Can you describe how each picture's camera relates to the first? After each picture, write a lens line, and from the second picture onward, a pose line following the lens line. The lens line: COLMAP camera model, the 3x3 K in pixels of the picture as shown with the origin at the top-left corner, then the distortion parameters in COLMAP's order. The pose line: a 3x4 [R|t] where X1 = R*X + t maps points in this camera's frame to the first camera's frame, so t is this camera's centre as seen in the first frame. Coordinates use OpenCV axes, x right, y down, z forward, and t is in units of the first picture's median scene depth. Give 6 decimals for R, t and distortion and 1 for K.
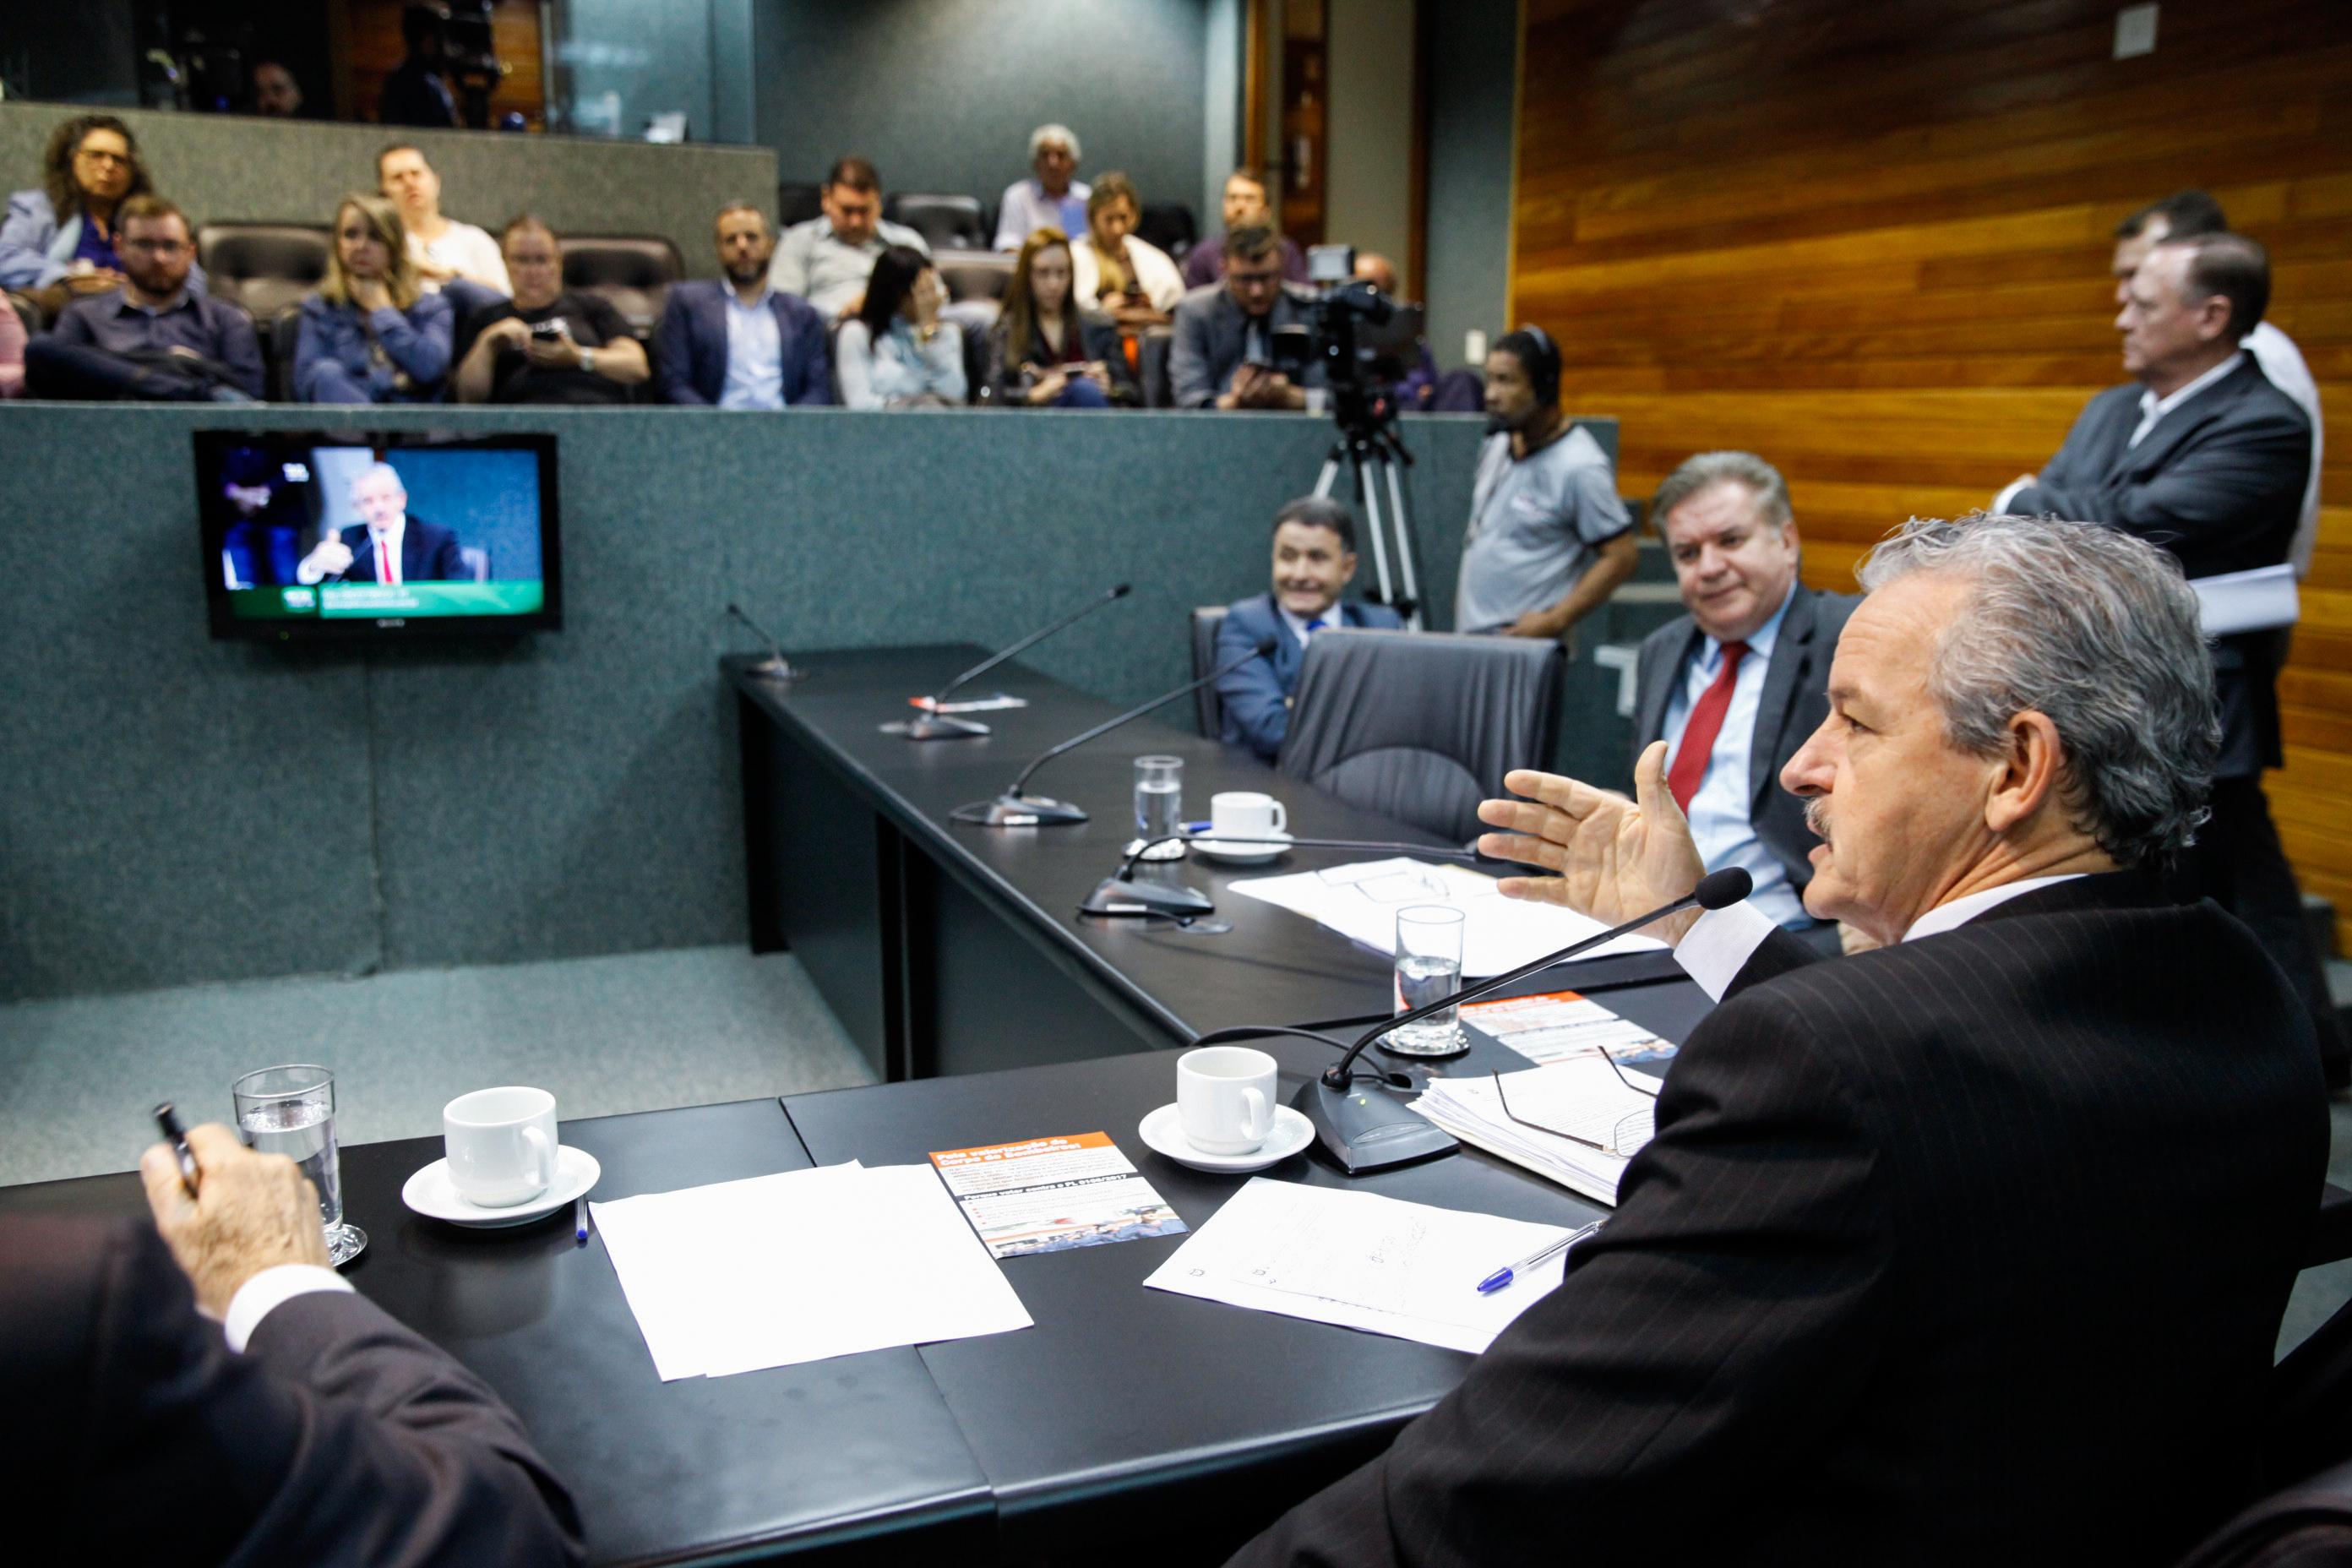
lens RADIAL K [[1850.0, 0, 1177.4], [0, 1850.0, 769.9], [0, 0, 1]] dist [-0.057591, 0.063013]
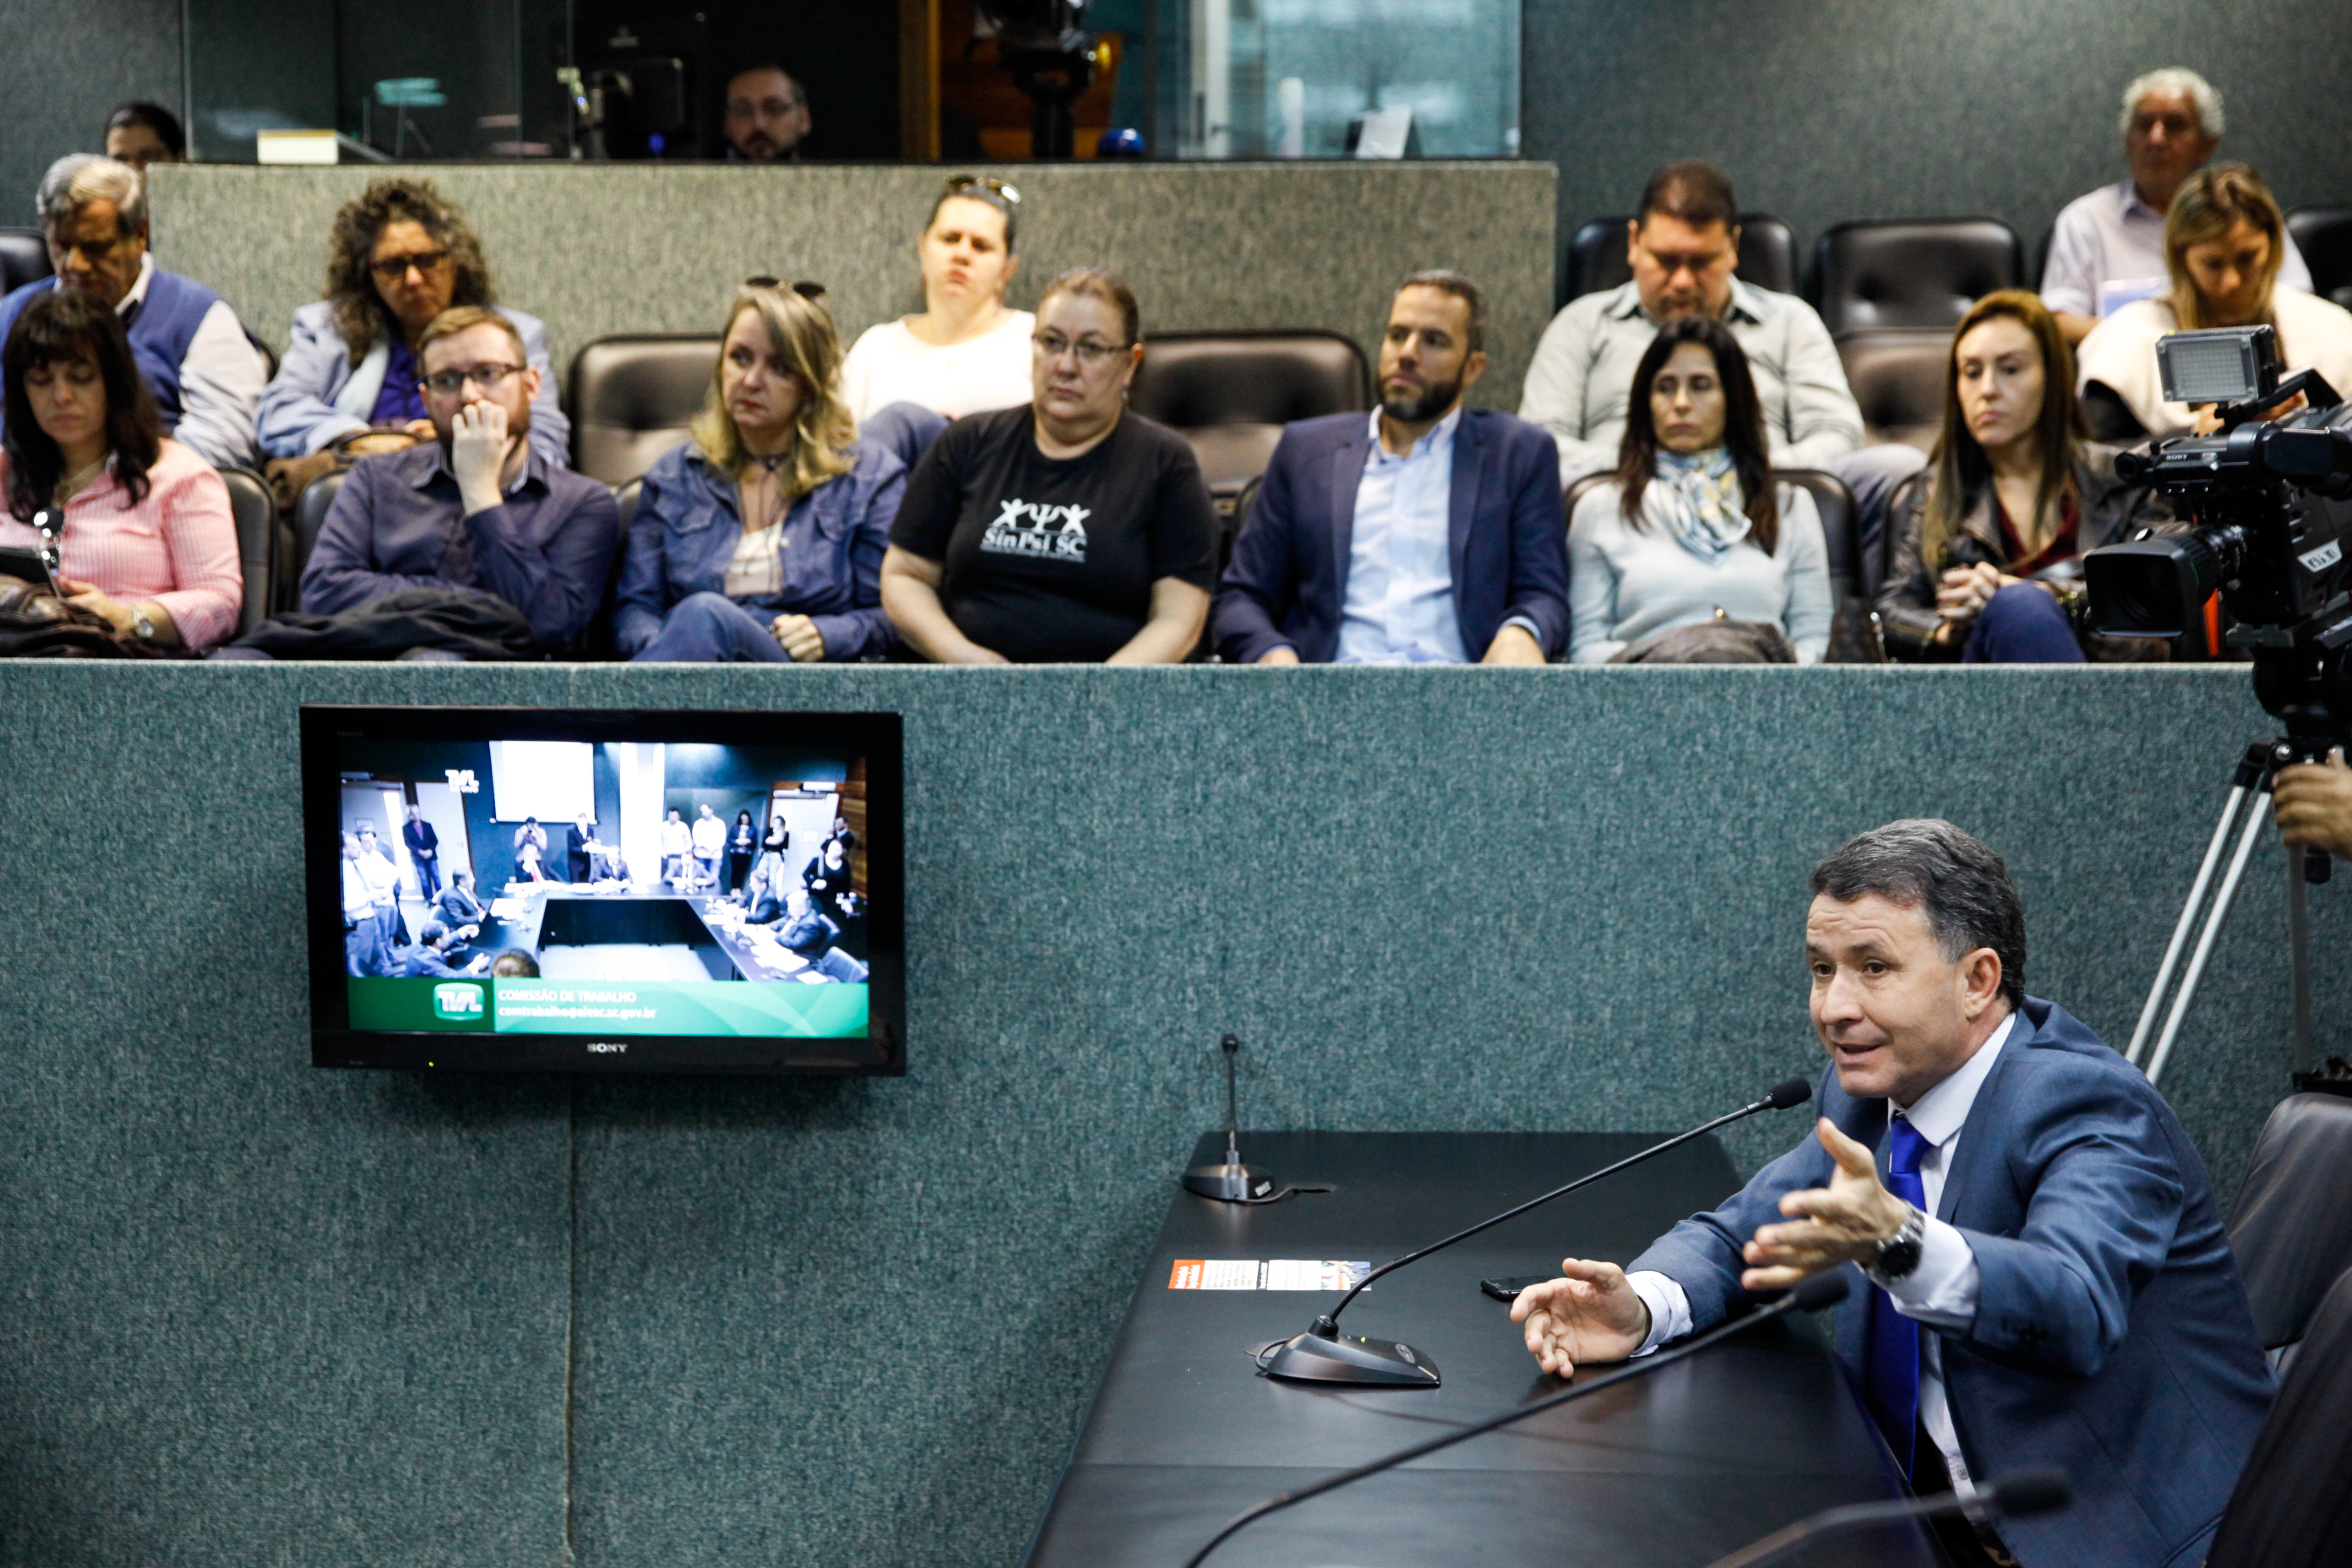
lens RADIAL K [[3342.0, 0, 1172.6], [0, 3342.0, 777.6], [0, 0, 1]] dist [0.119973, 0.000000]
pose [[0.899753, 0.015480, -0.436124, 0.154671], [-0.074218, 0.990240, -0.117967, -0.049276], [0.430042, 0.138510, 0.892121, 0.139048]]
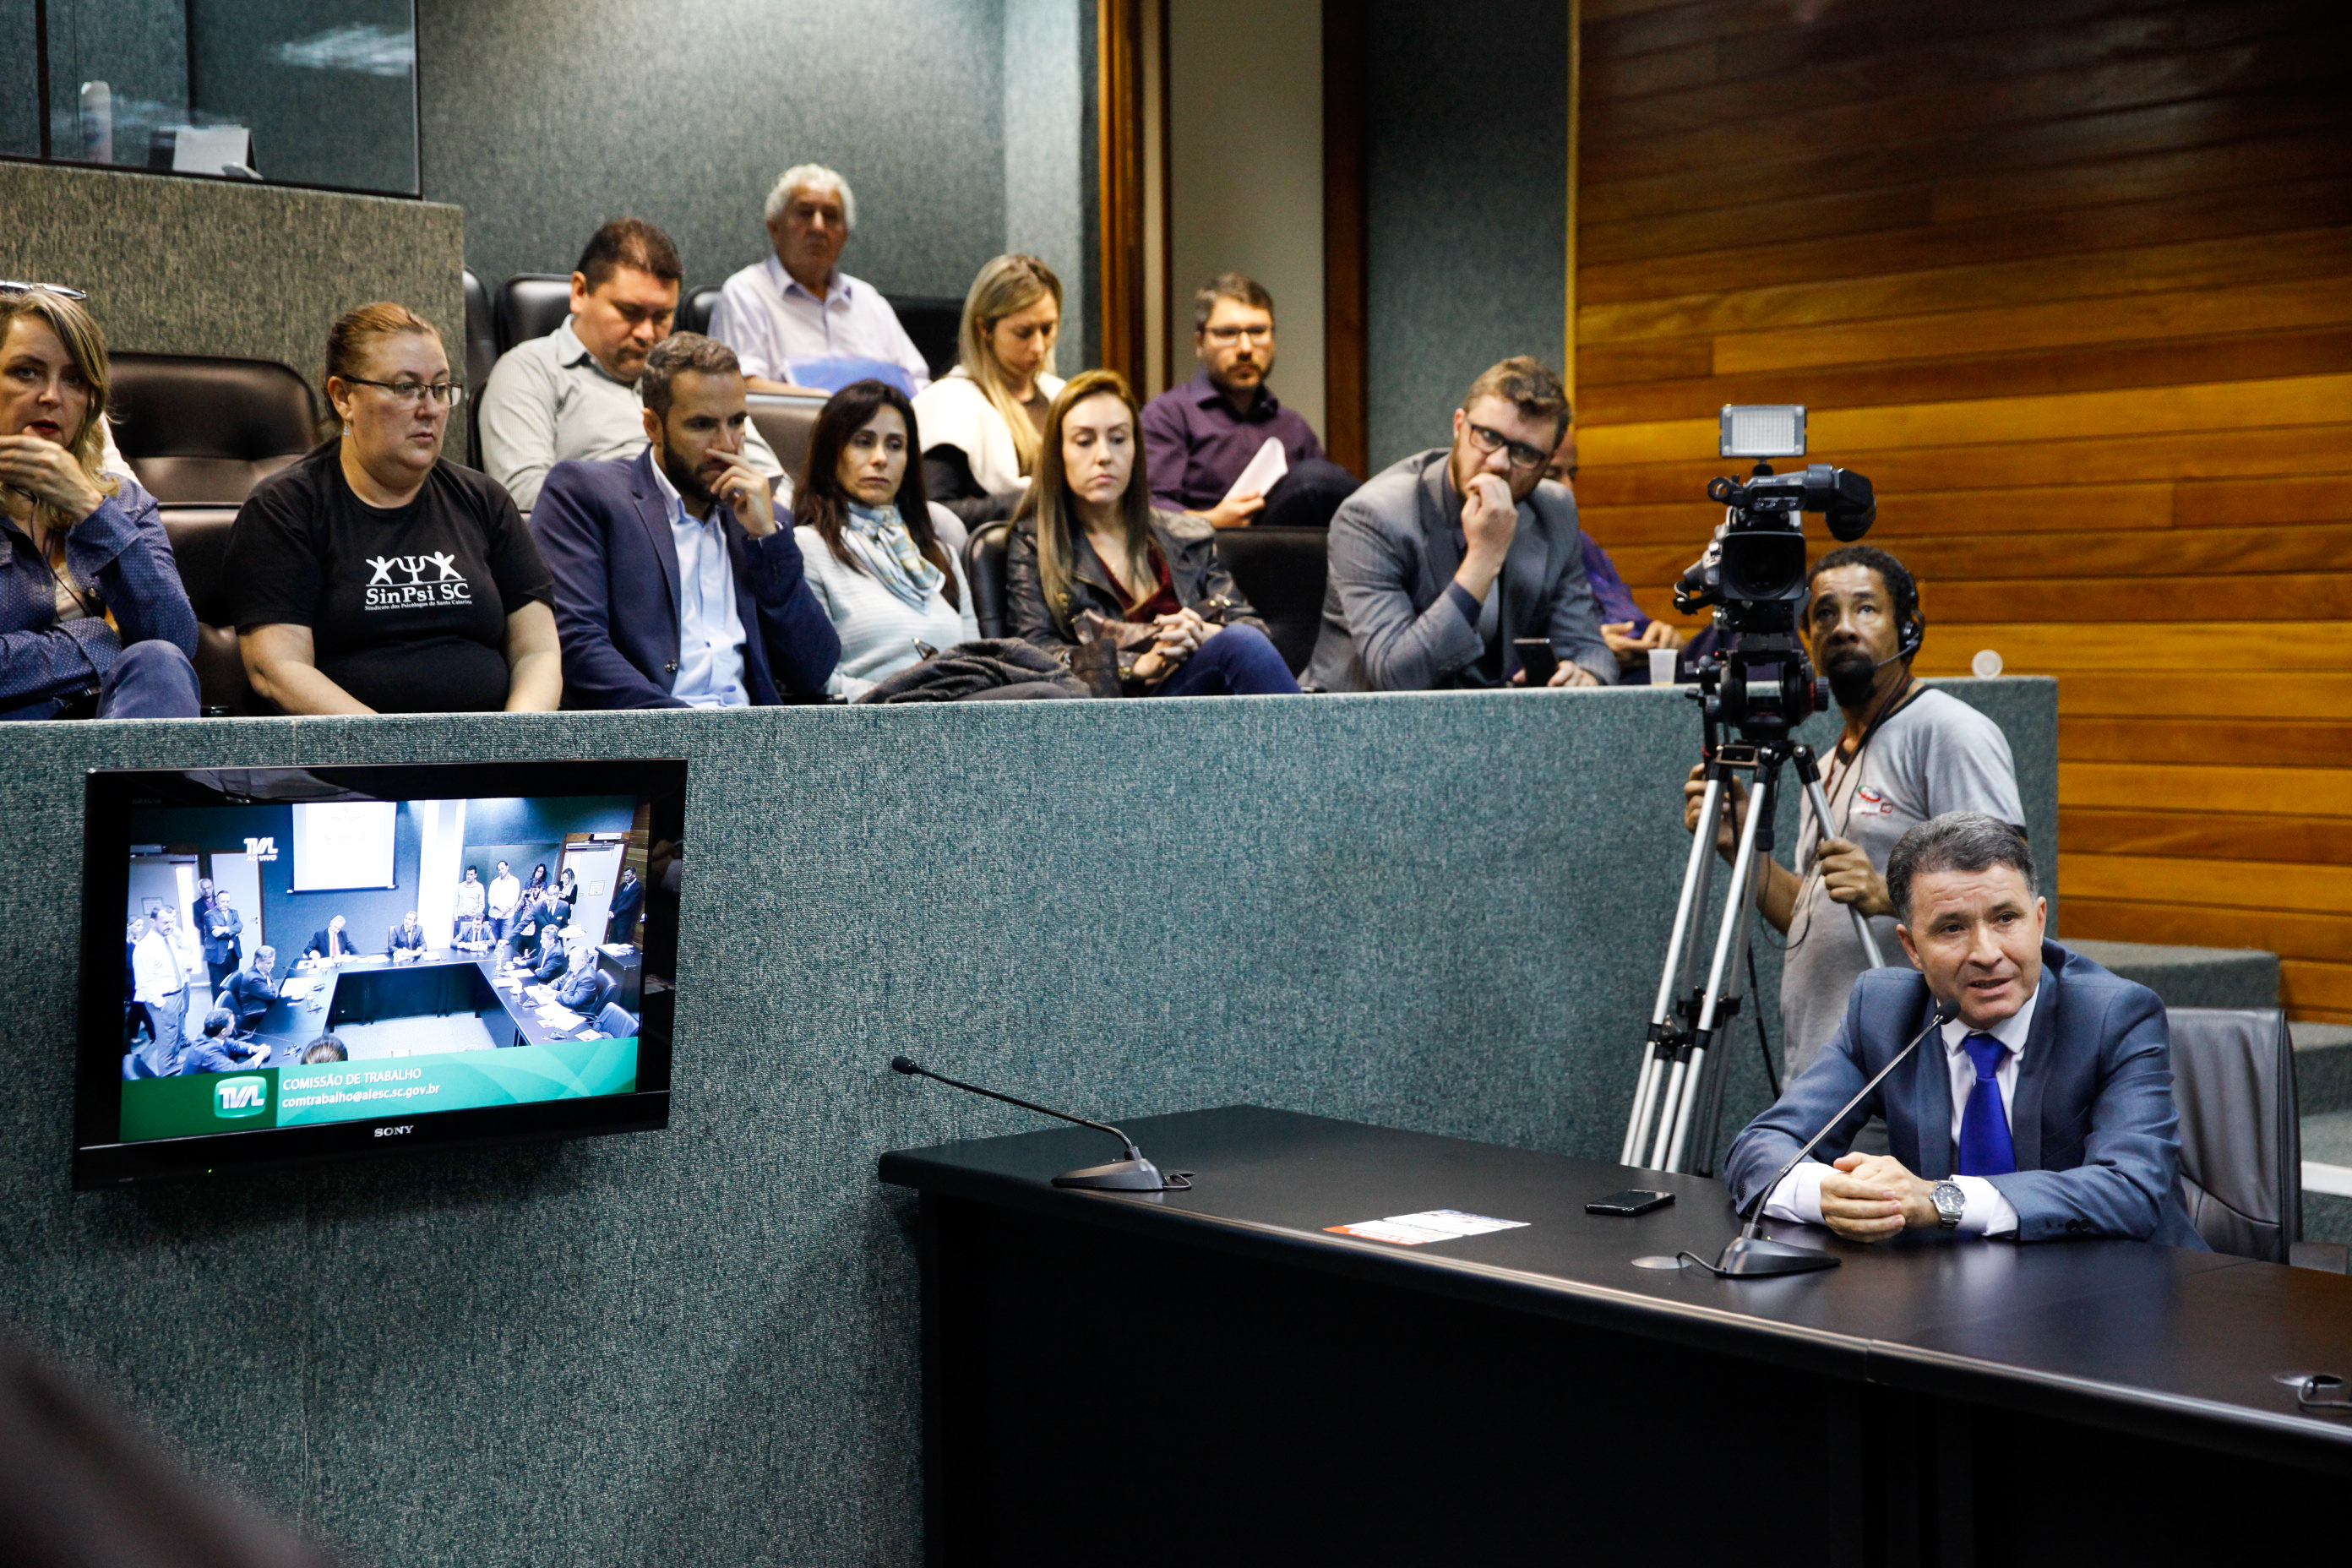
lens RADIAL K [[3437.8, 0, 1167.4], [0, 3437.8, 784.4], [0, 0, 1]] dist [0.155187, 0.000000]
pose [[0.956267, -0.027190, 0.291229, -0.457735], [0.068205, 0.988951, -0.131622, -0.030601], [-0.284432, 0.145729, 0.947556, 0.001633]]
